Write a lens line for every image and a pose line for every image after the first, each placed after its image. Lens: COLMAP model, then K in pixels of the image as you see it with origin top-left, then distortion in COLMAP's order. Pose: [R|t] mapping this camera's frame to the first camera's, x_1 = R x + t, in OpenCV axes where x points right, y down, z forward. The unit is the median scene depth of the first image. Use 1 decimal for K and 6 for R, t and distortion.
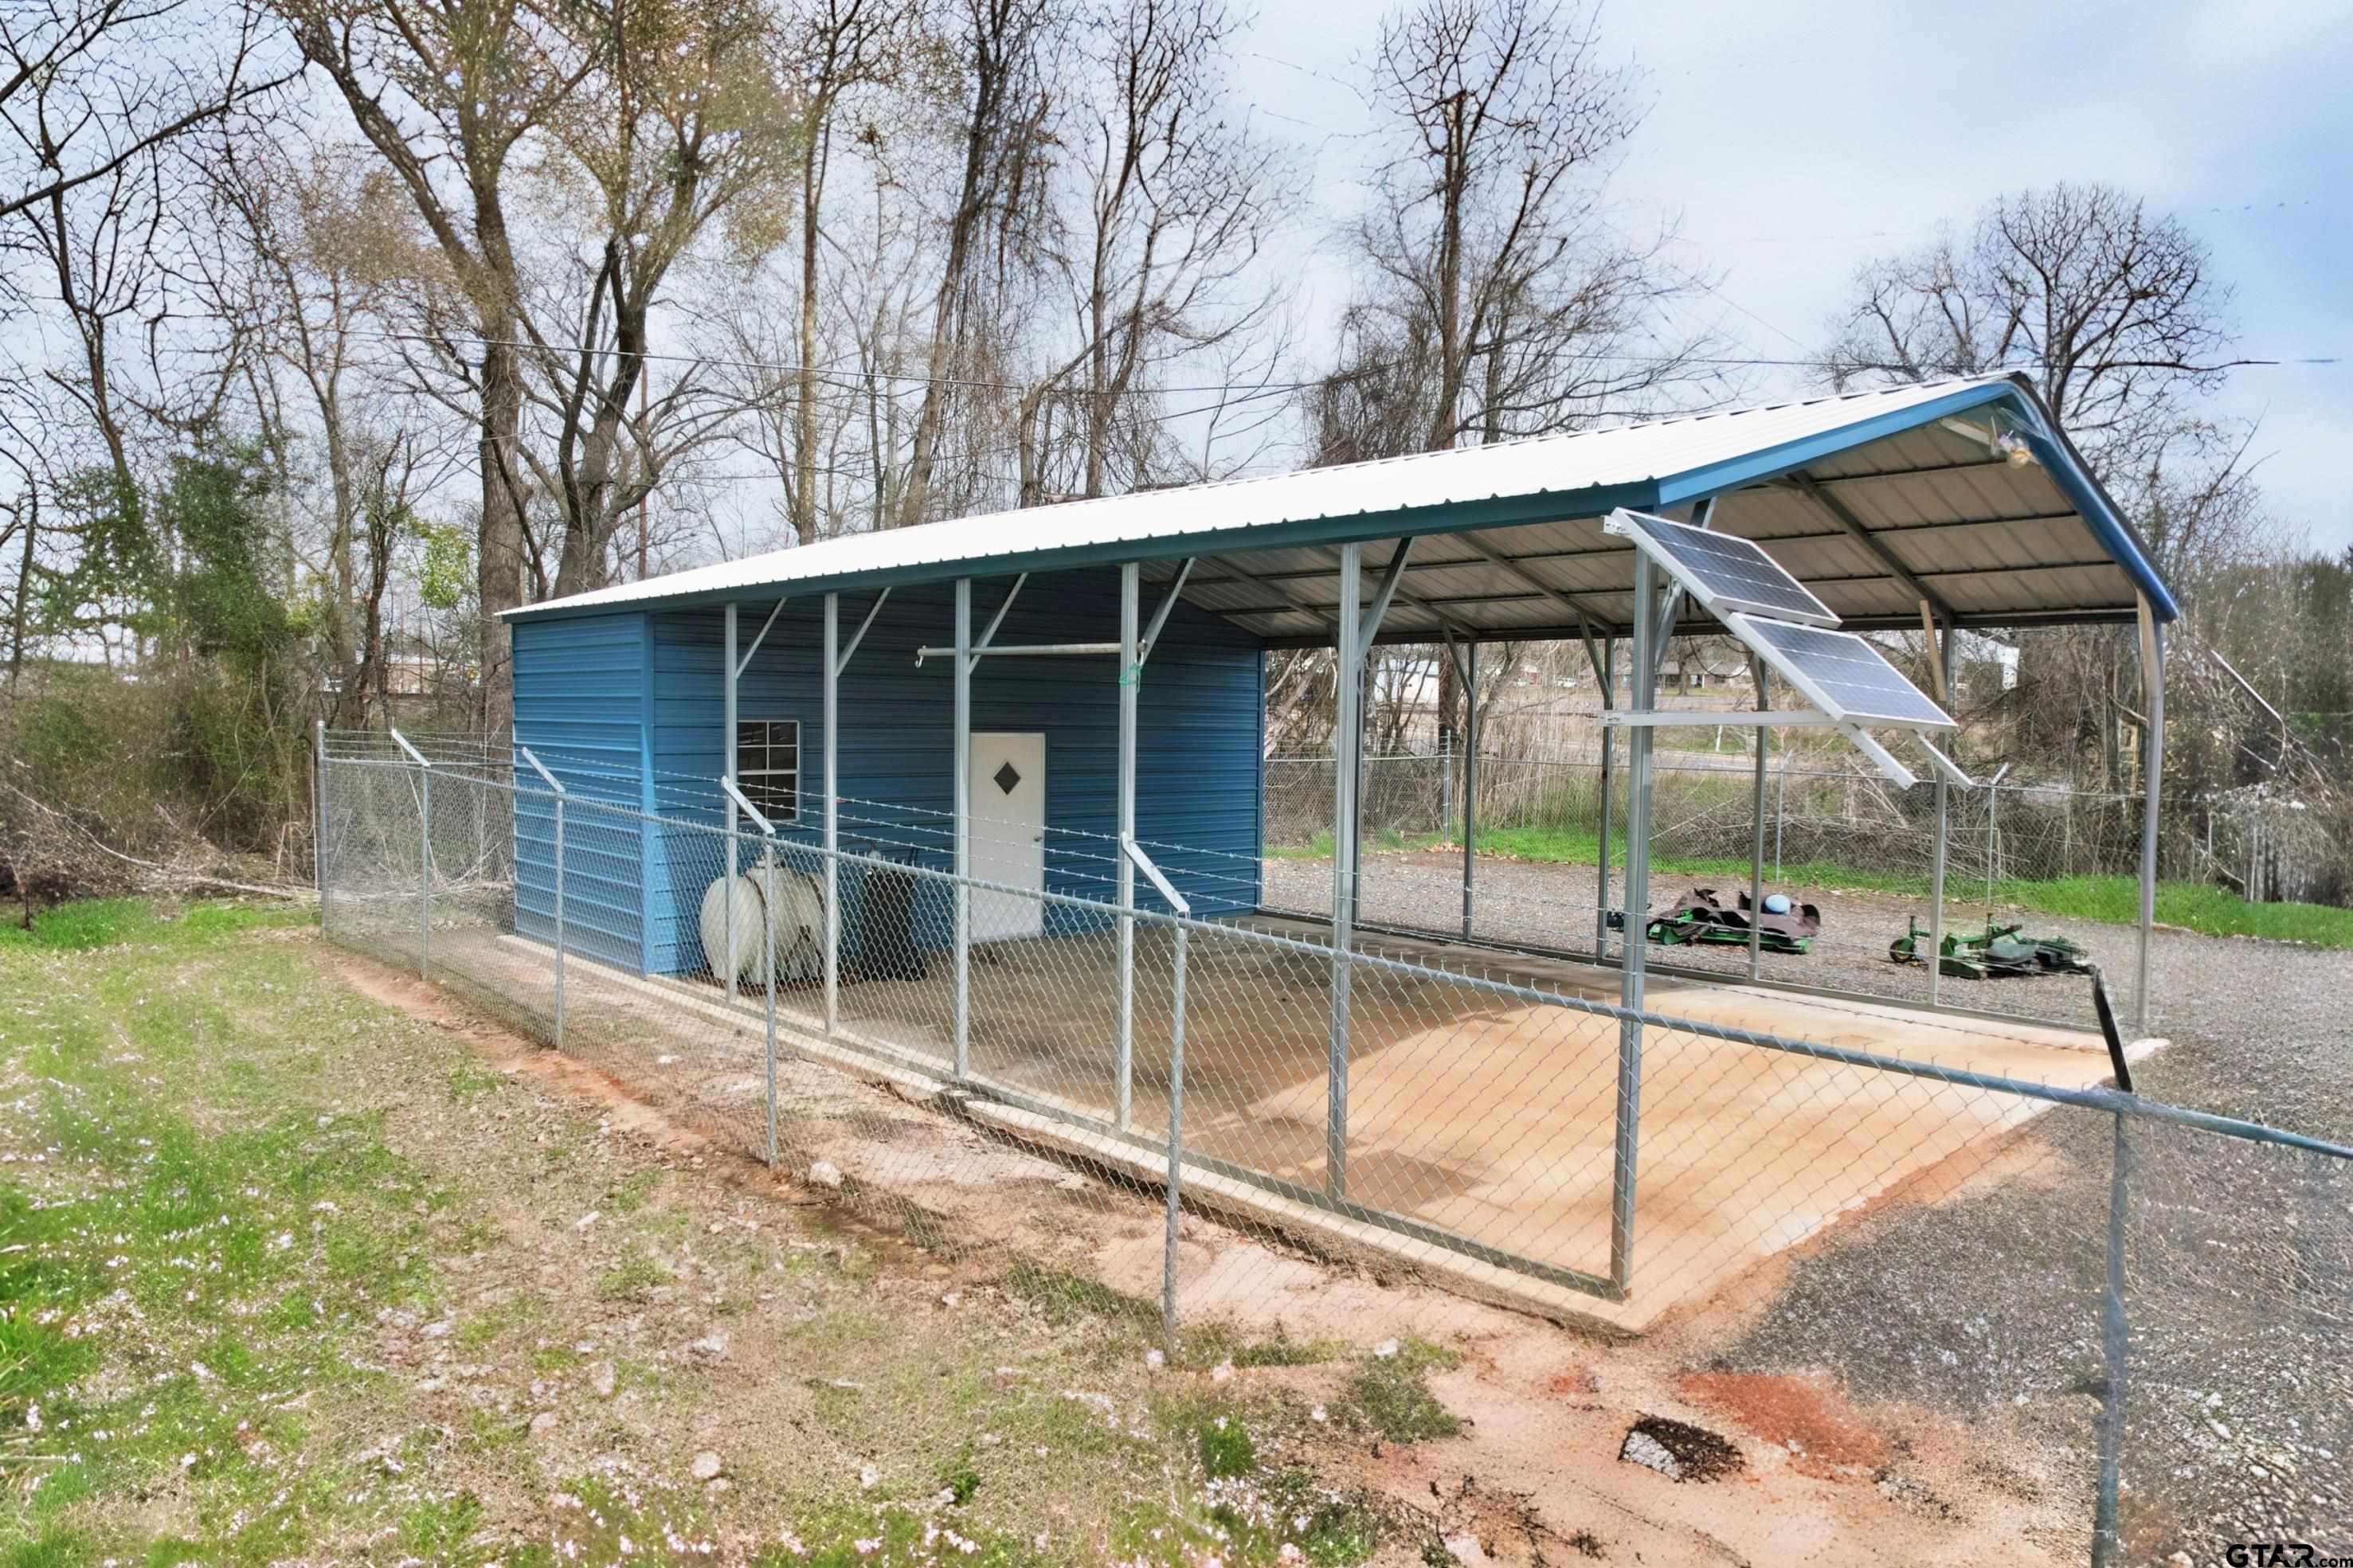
lens RADIAL K [[1520.2, 0, 1196.9], [0, 1520.2, 778.4], [0, 0, 1]] dist [-0.077747, 0.072500]
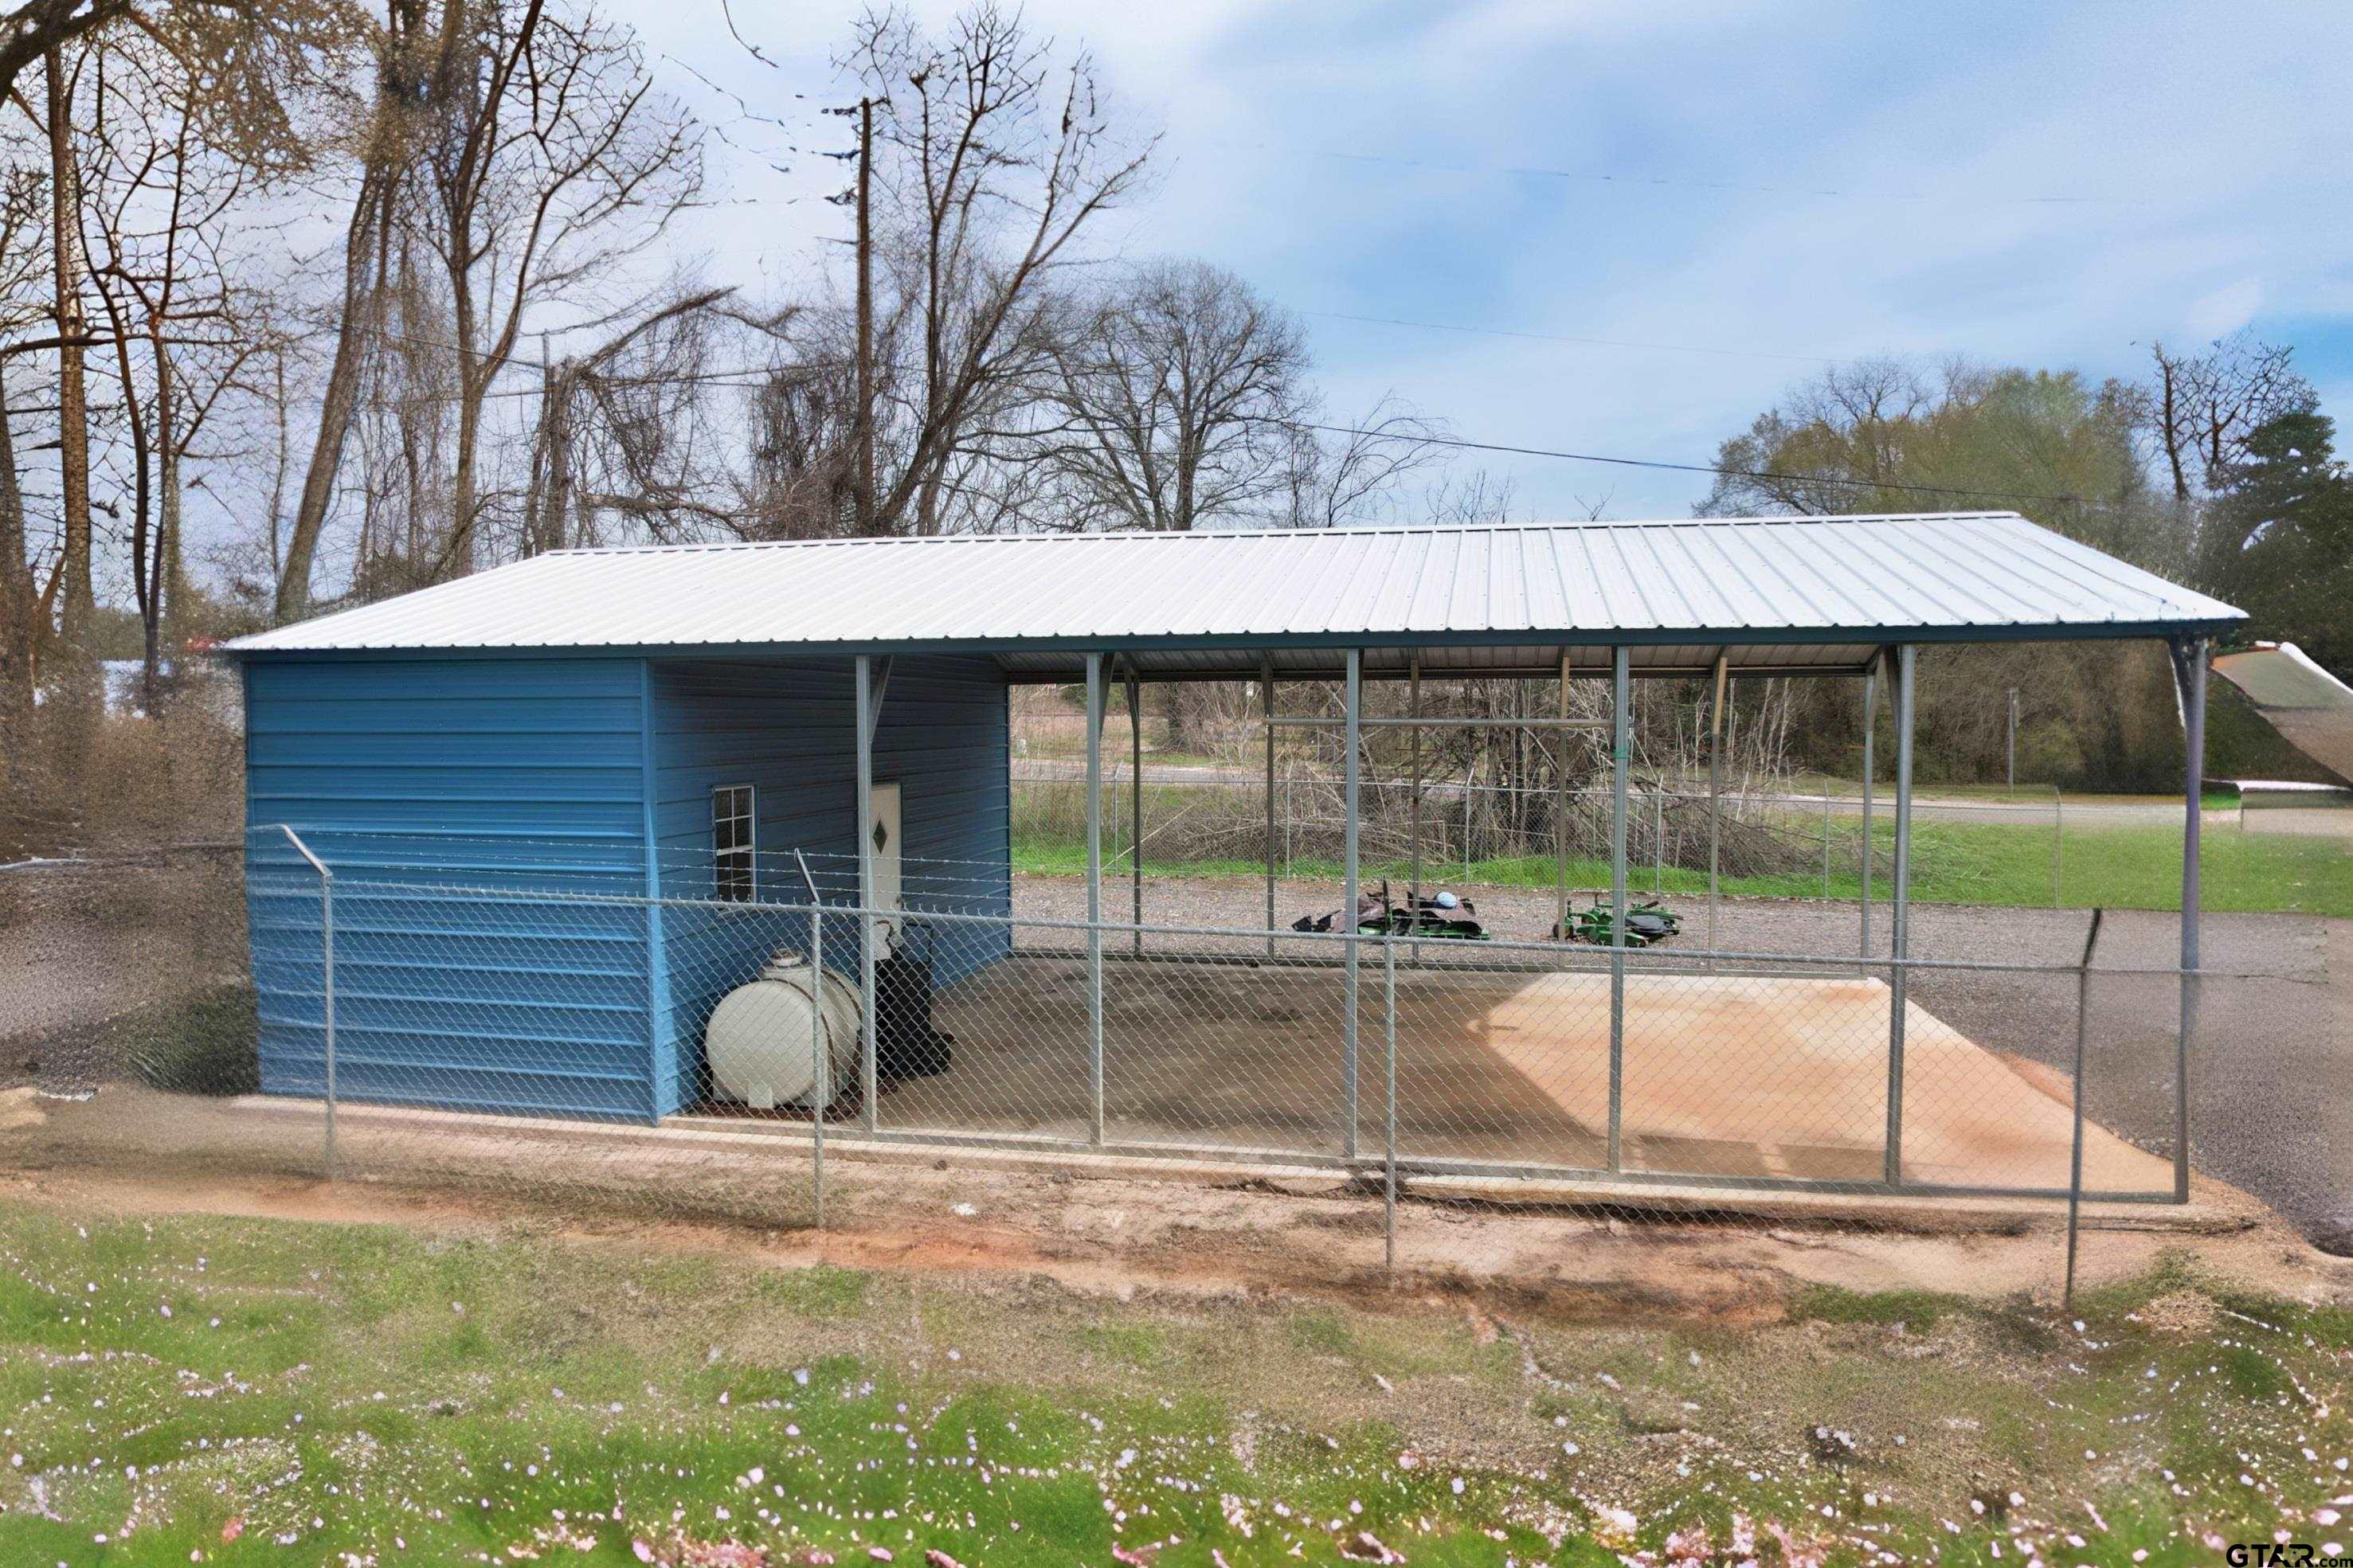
lens RADIAL K [[1520.2, 0, 1196.9], [0, 1520.2, 778.4], [0, 0, 1]] dist [-0.077747, 0.072500]
pose [[0.814486, -0.043709, 0.578534, -0.799161], [0.040112, 0.999014, 0.019006, -0.071400], [-0.578794, 0.007725, 0.815437, 0.261285]]
